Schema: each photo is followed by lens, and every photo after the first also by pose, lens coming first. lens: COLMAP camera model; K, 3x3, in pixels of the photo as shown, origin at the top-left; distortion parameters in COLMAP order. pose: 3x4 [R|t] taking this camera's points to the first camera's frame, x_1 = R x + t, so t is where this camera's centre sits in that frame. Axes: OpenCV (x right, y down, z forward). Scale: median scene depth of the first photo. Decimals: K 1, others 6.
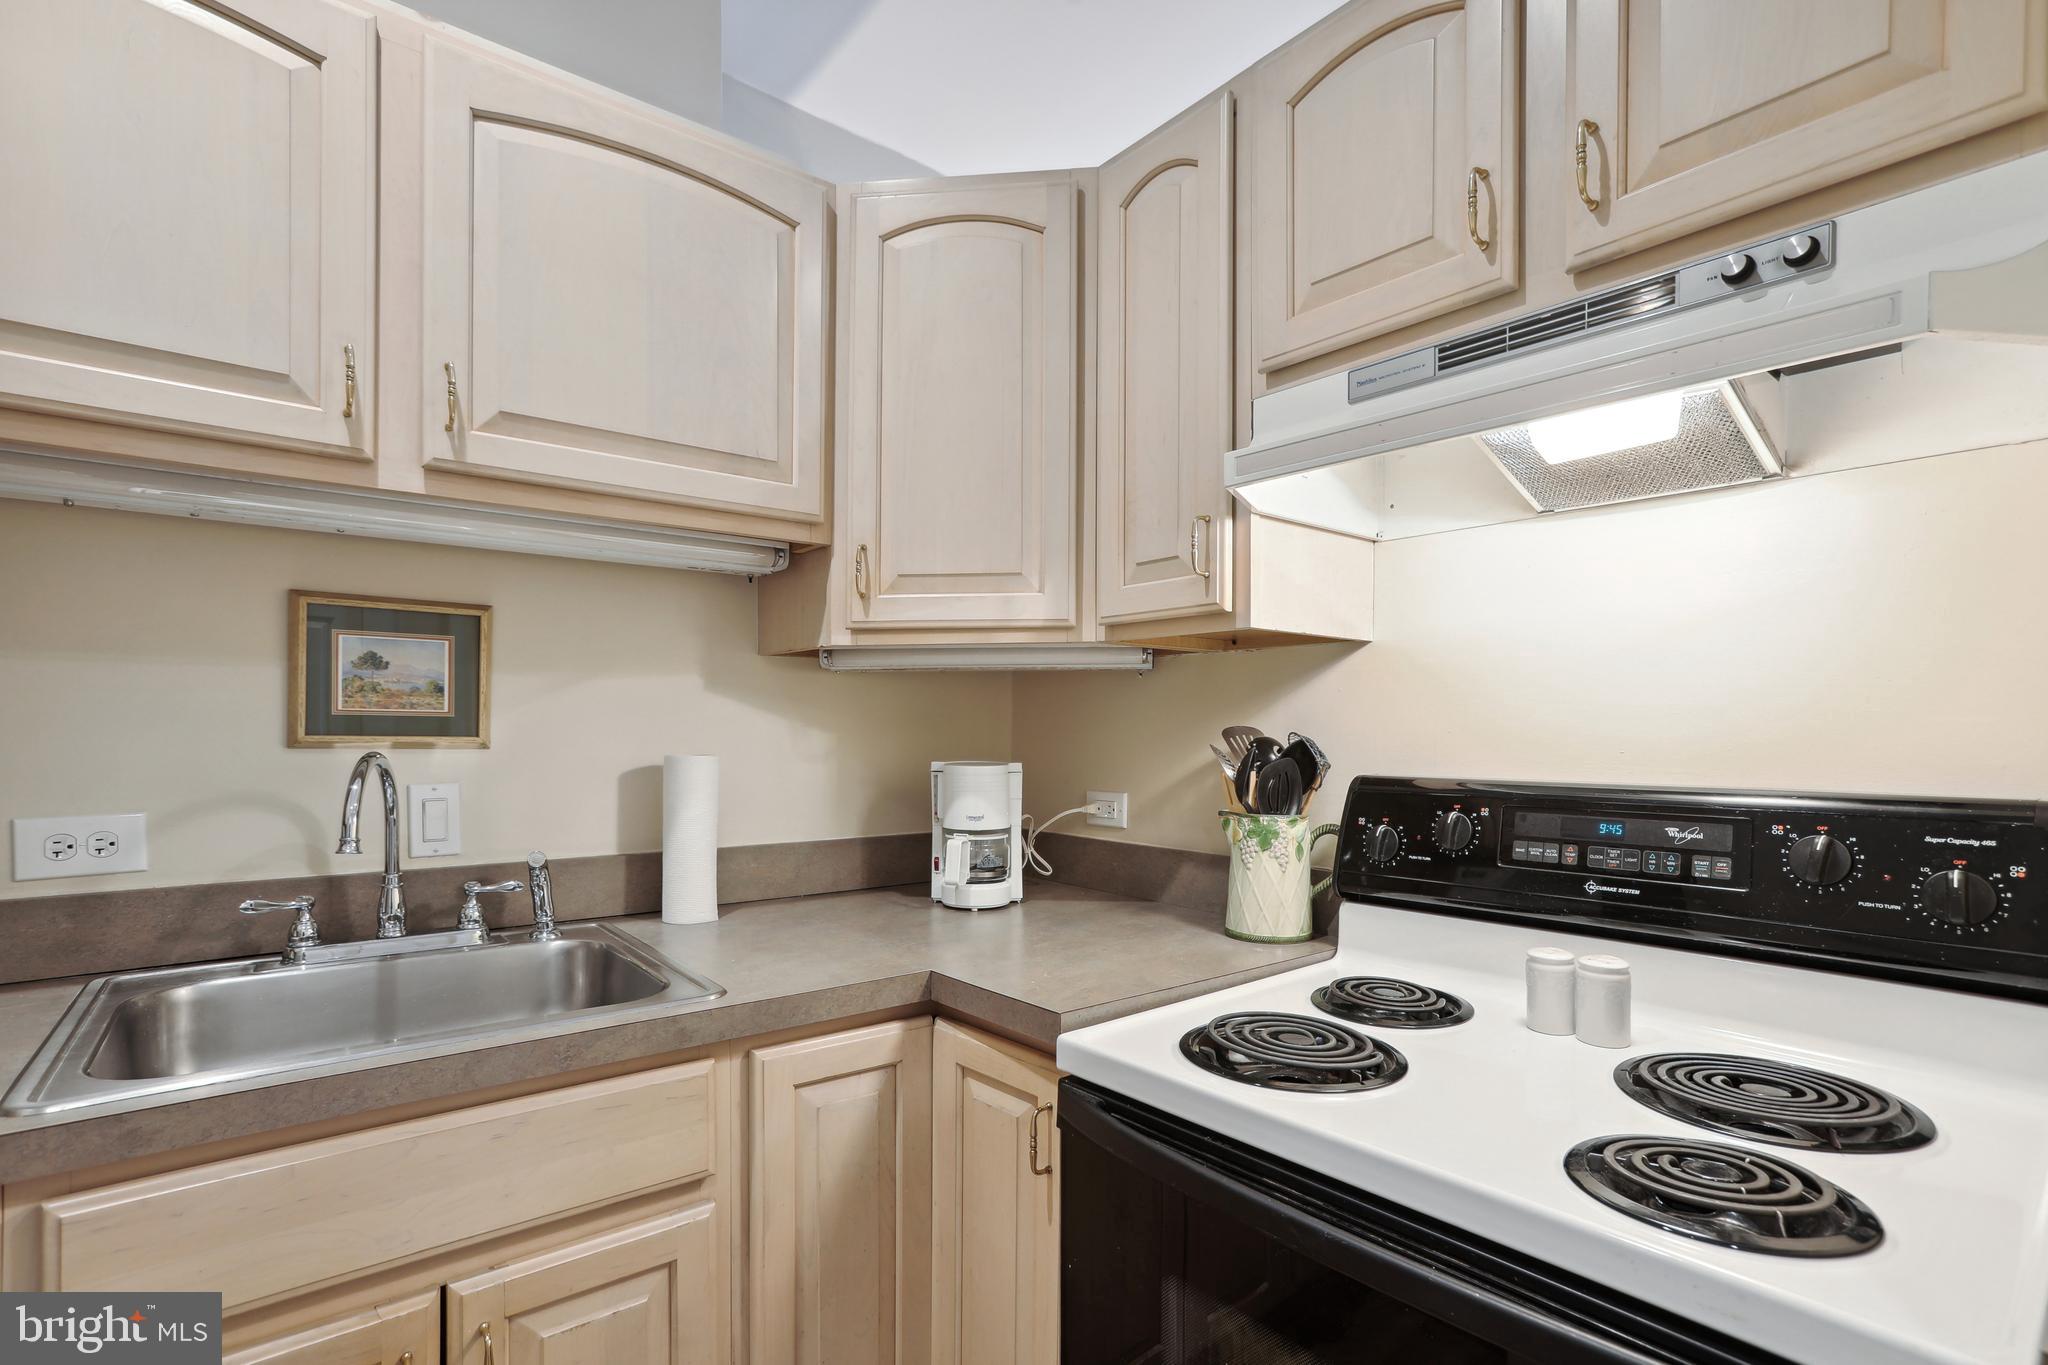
lens RADIAL K [[955.5, 0, 1022.0], [0, 955.5, 739.0], [0, 0, 1]] dist [-0.058803, 0.033059]
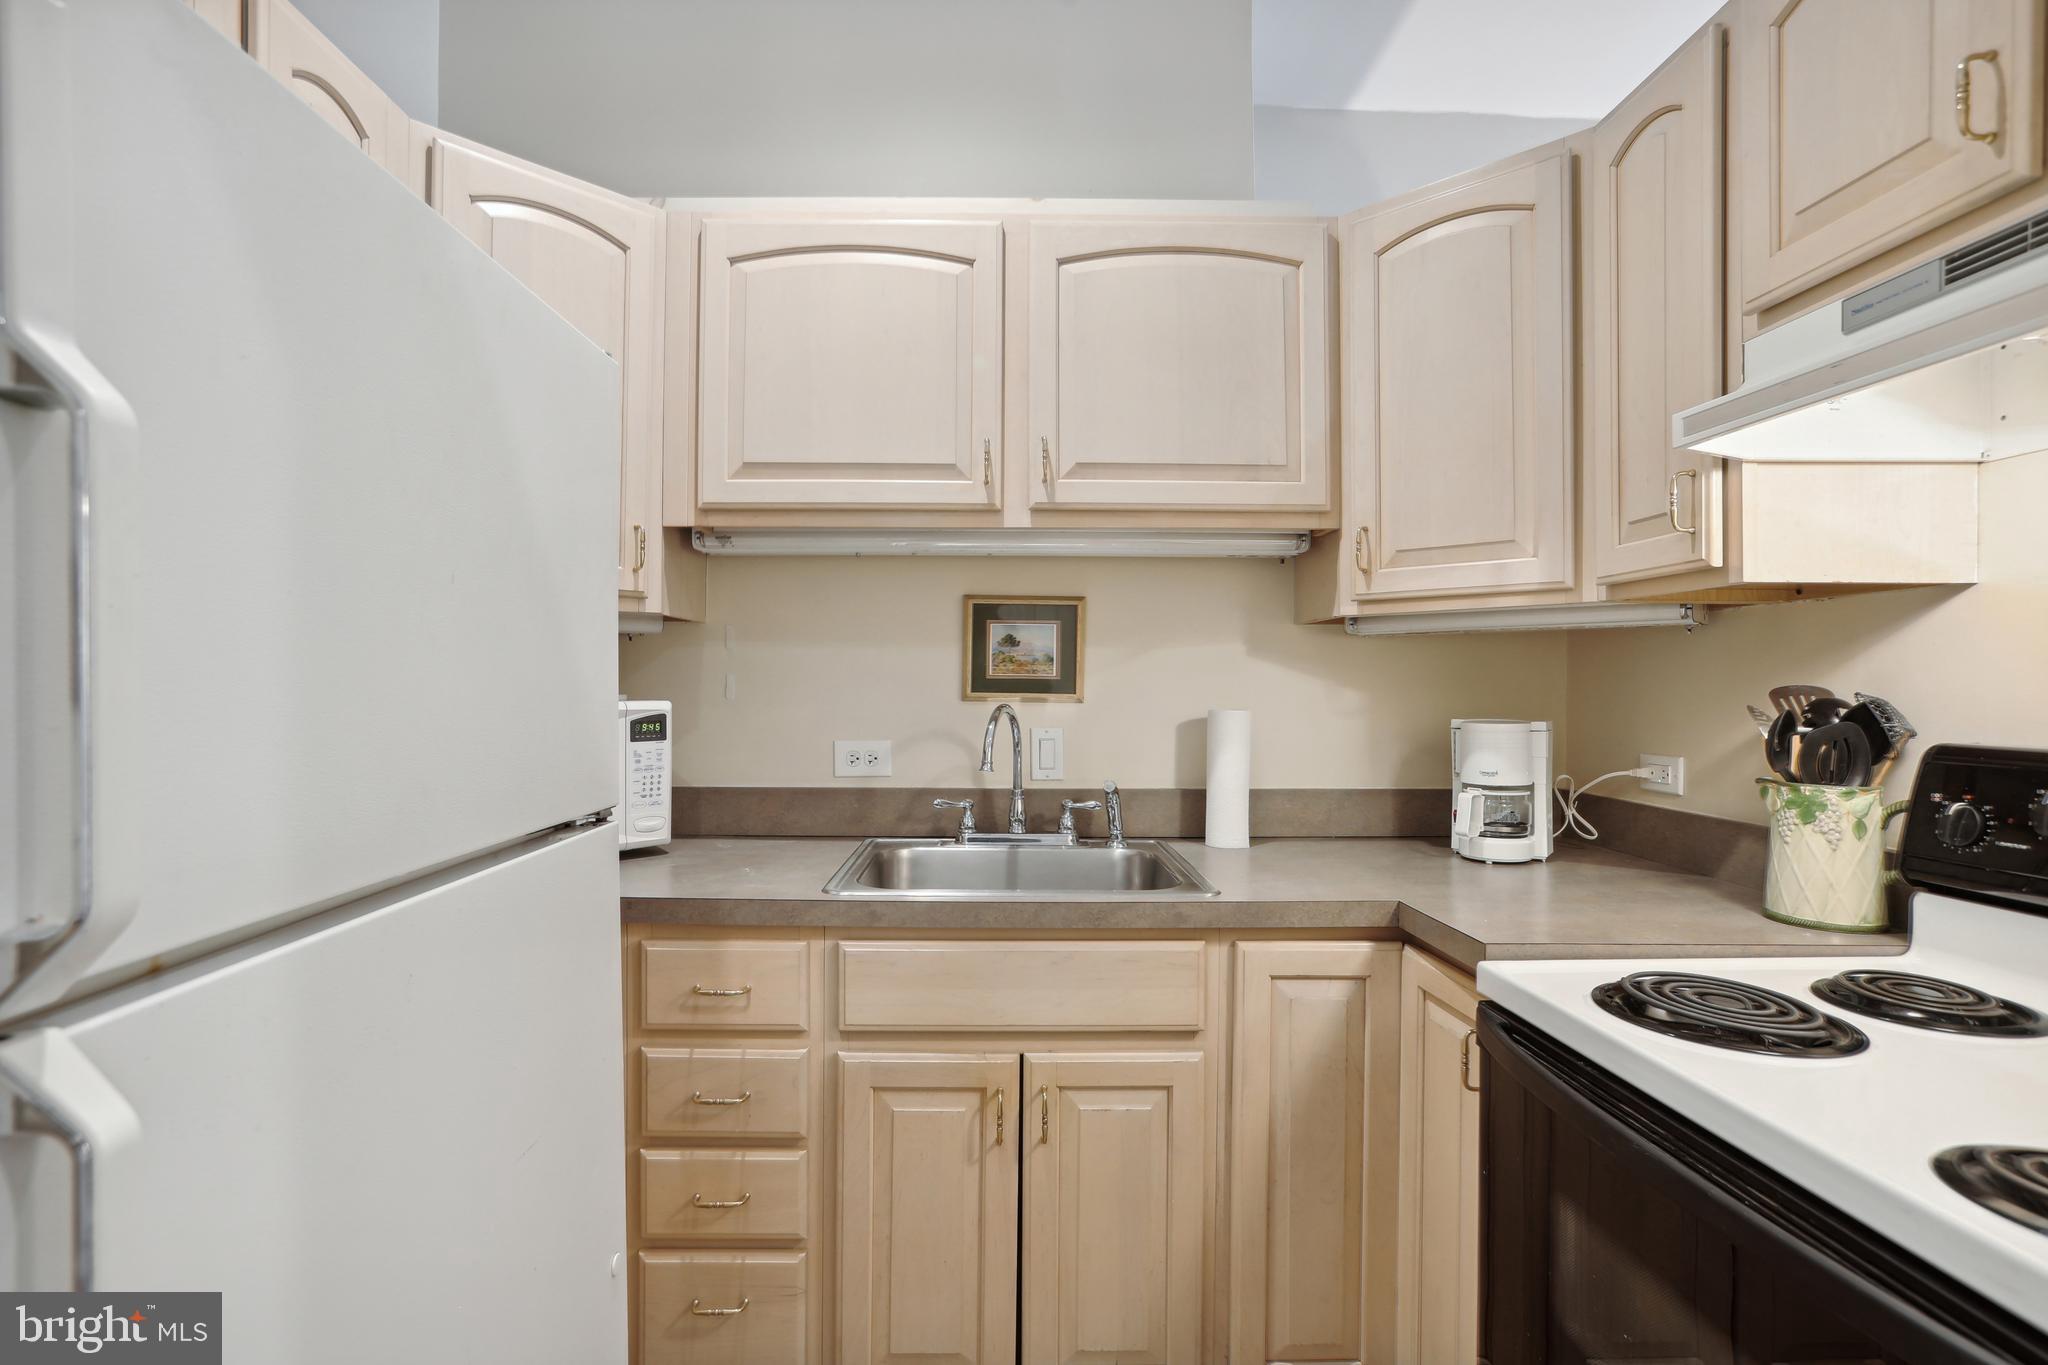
lens RADIAL K [[963.7, 0, 1024.0], [0, 963.7, 676.1], [0, 0, 1]] dist [-0.055200, 0.024976]
pose [[0.799390, -0.006768, -0.600774, 0.209086], [-0.006233, 0.999789, -0.019557, -0.000449], [0.600780, 0.019378, 0.799180, -0.166716]]
